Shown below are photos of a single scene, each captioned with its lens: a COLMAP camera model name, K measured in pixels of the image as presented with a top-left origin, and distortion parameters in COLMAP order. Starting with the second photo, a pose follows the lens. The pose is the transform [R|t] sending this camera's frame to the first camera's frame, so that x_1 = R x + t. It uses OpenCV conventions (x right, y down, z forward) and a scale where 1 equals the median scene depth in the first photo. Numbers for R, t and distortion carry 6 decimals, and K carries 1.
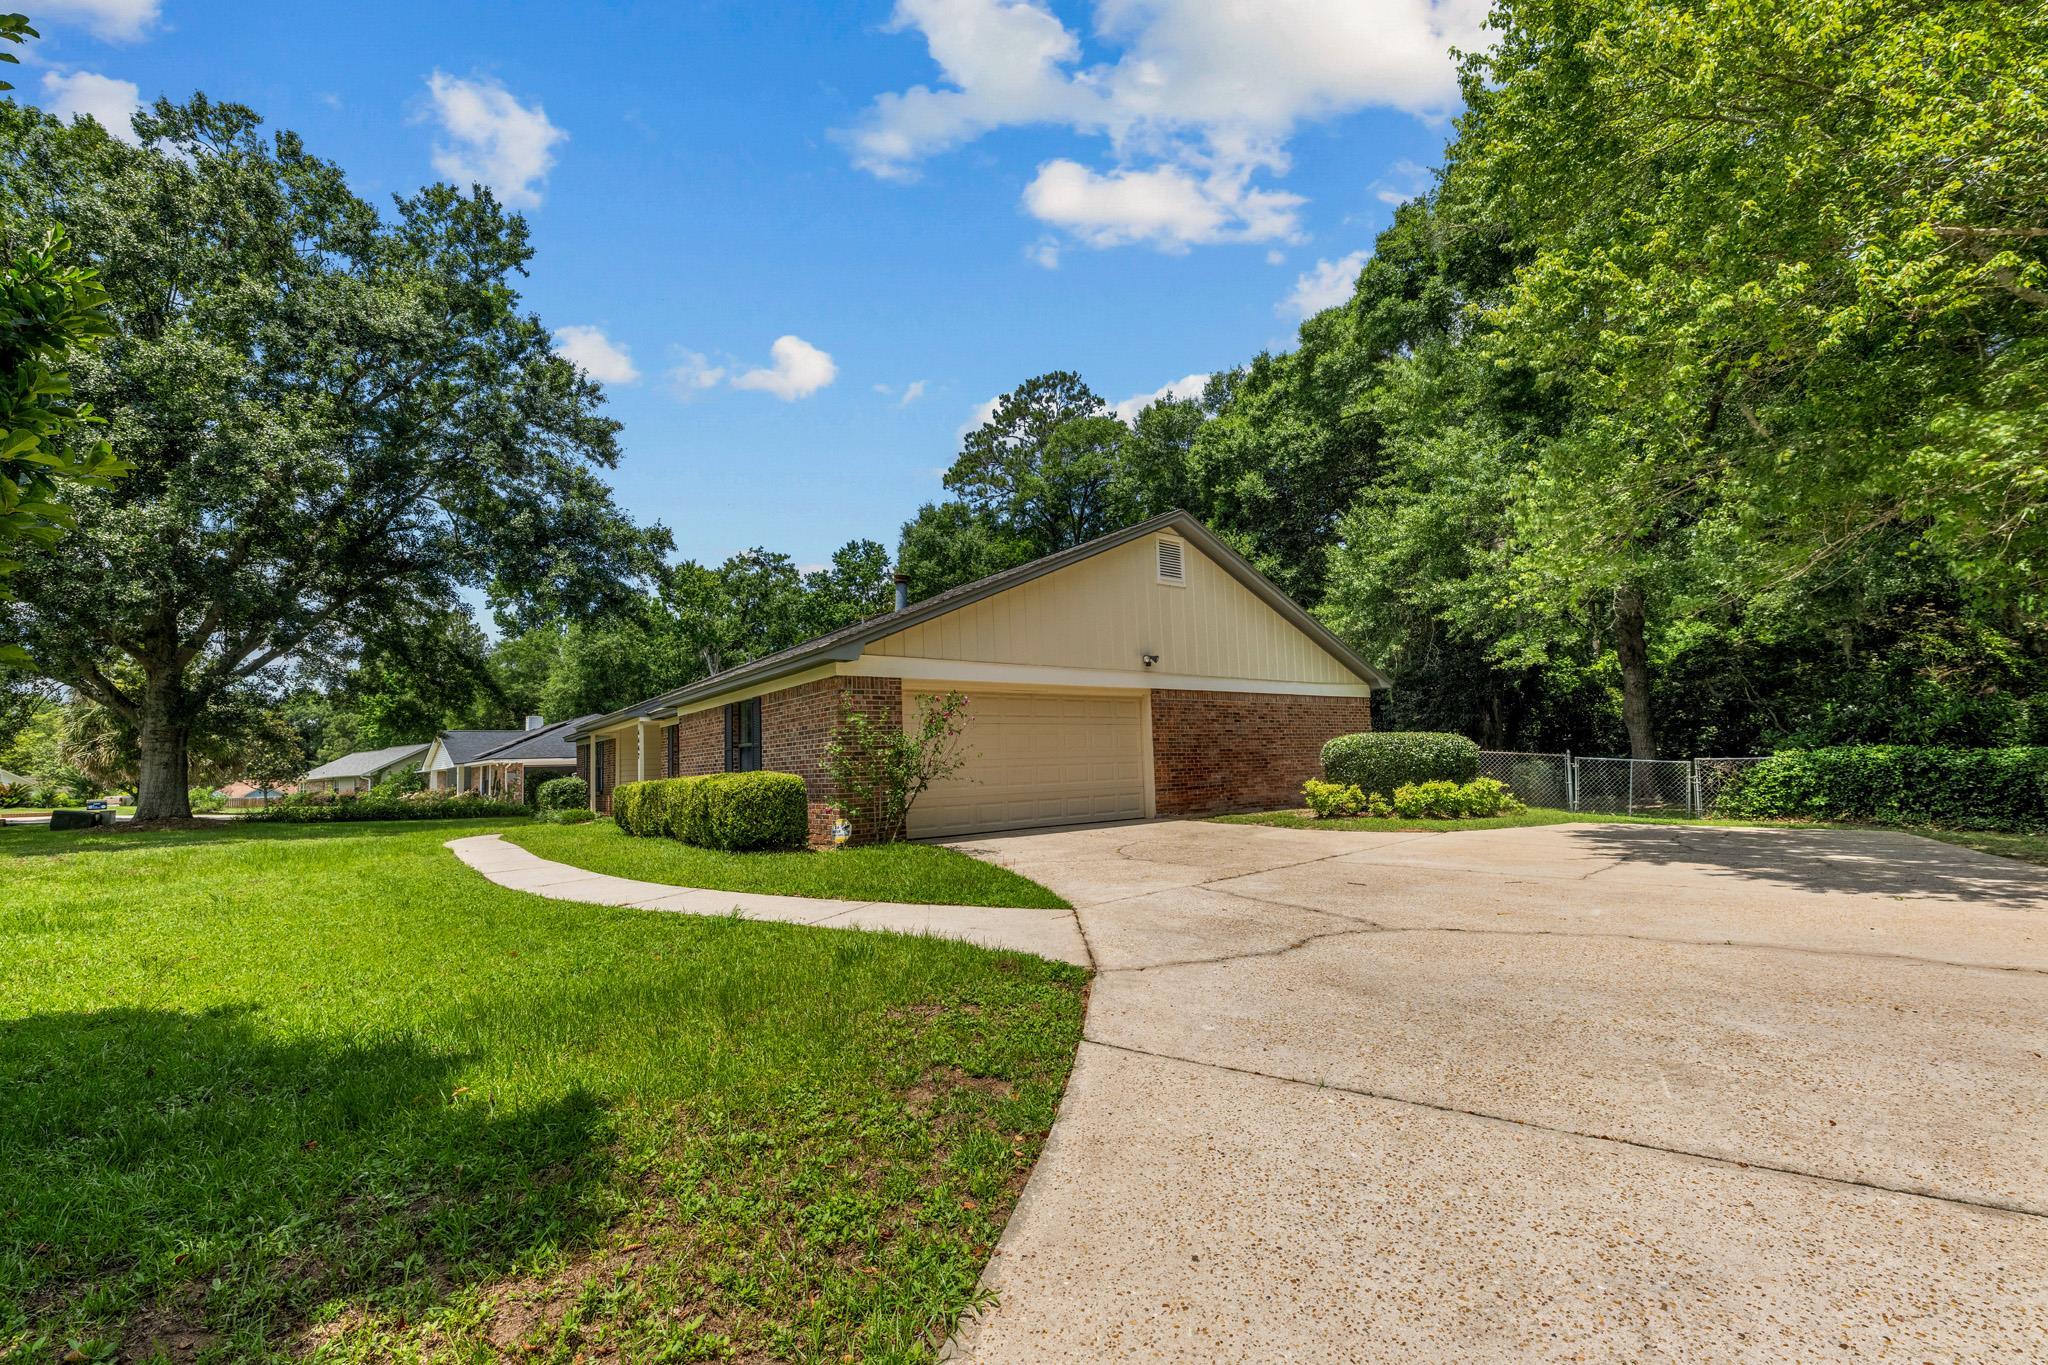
lens RADIAL K [[845.0, 0, 1025.5], [0, 845.0, 675.7], [0, 0, 1]] dist [0.003145, 0.000289]
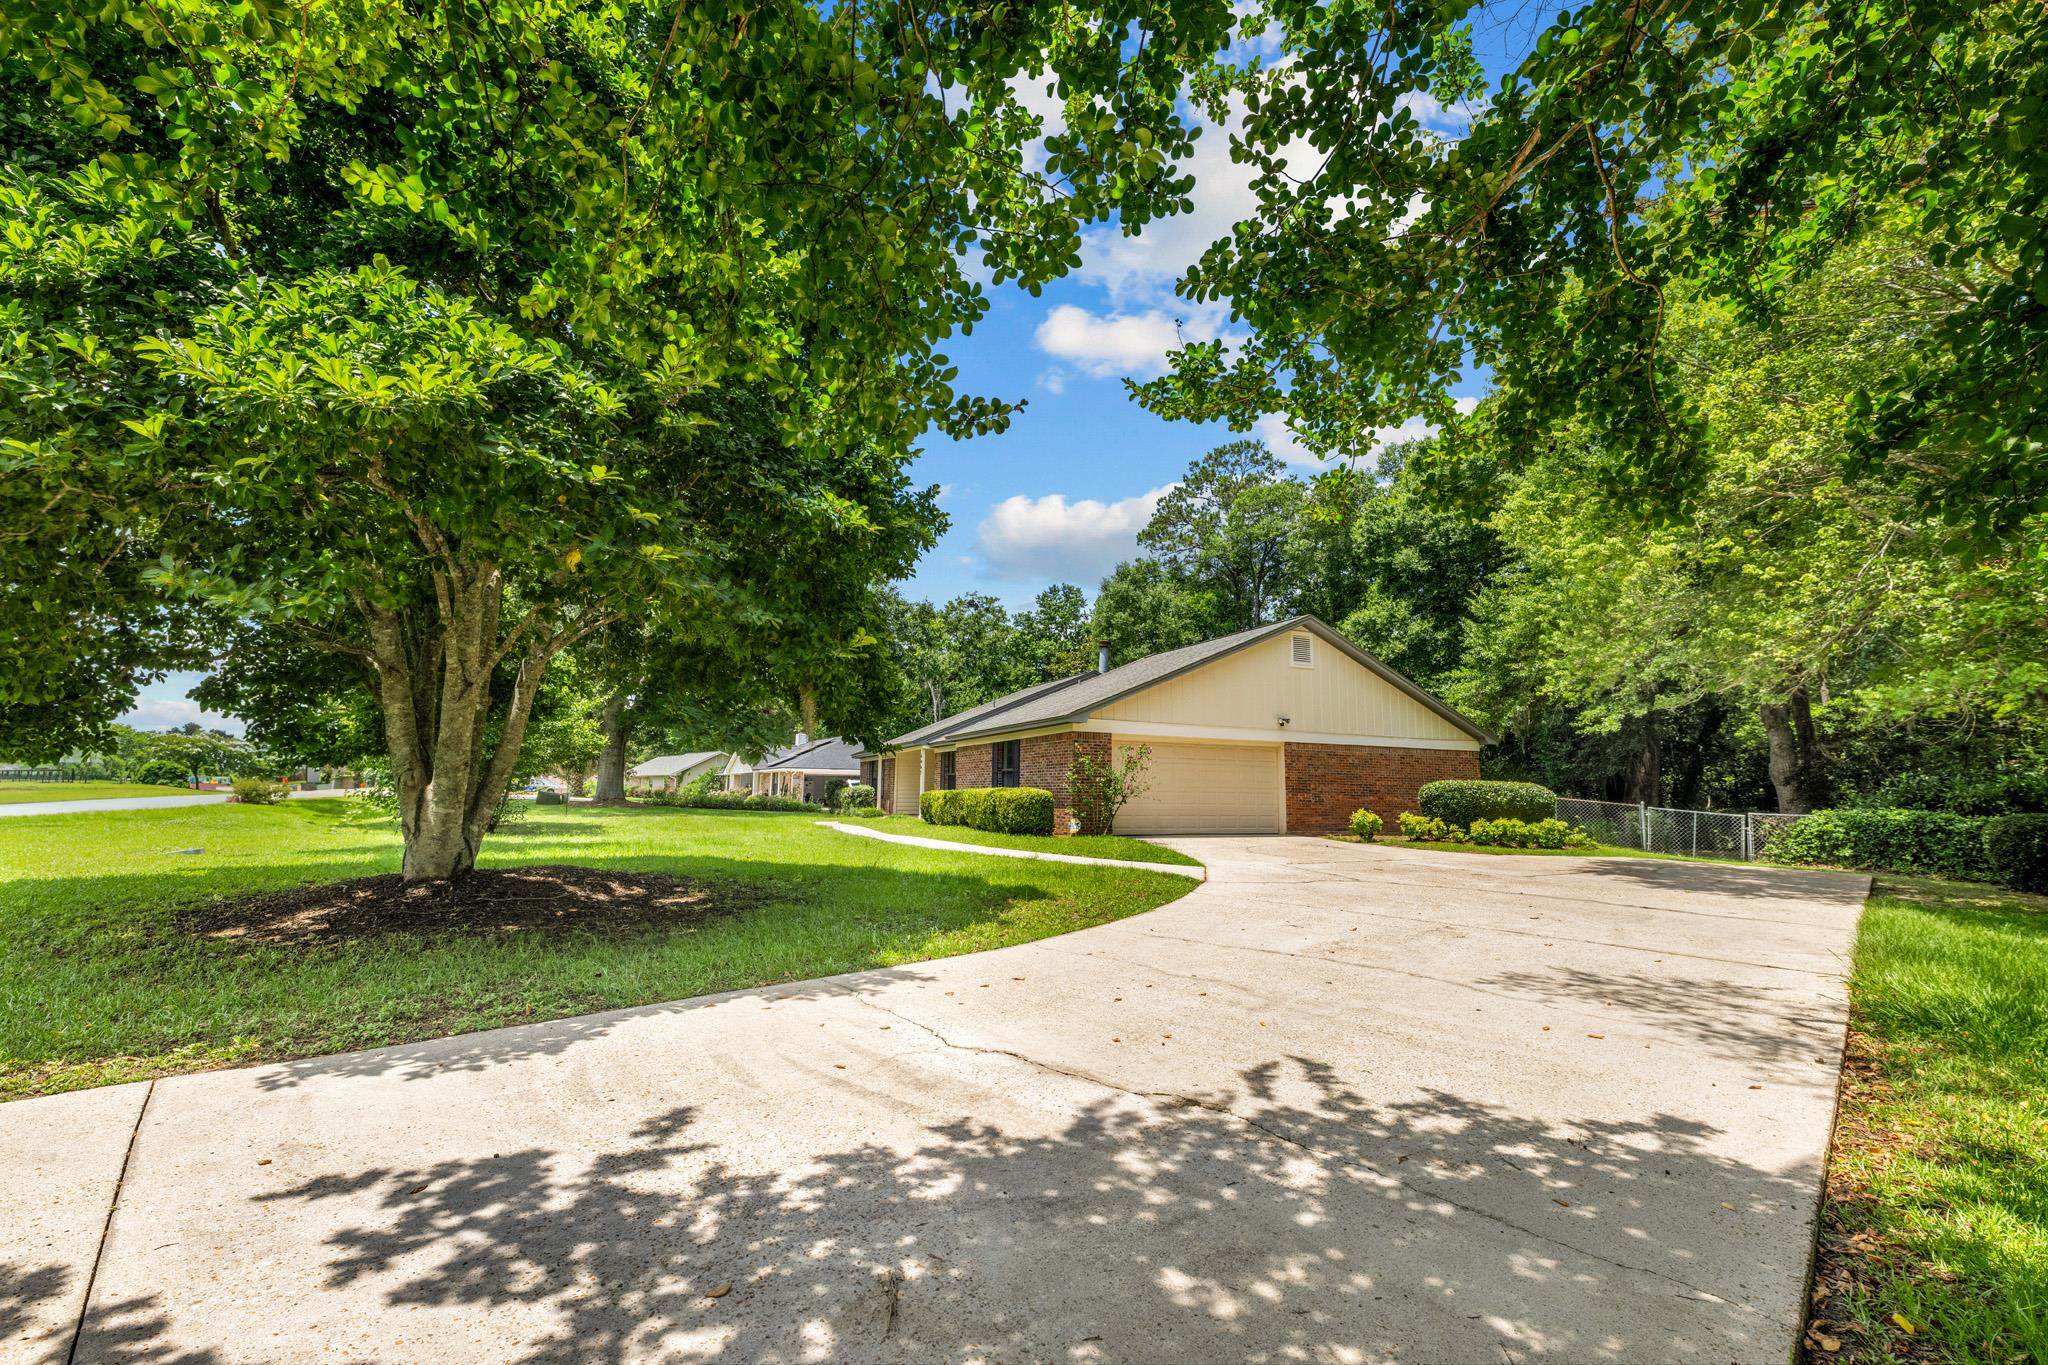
lens RADIAL K [[845.0, 0, 1018.7], [0, 845.0, 685.7], [0, 0, 1]] dist [0.003145, 0.000289]
pose [[0.973608, 0.020366, -0.227315, 0.020186], [-0.023934, 0.999630, -0.012953, -0.028219], [0.226967, 0.018051, 0.973735, -0.271697]]
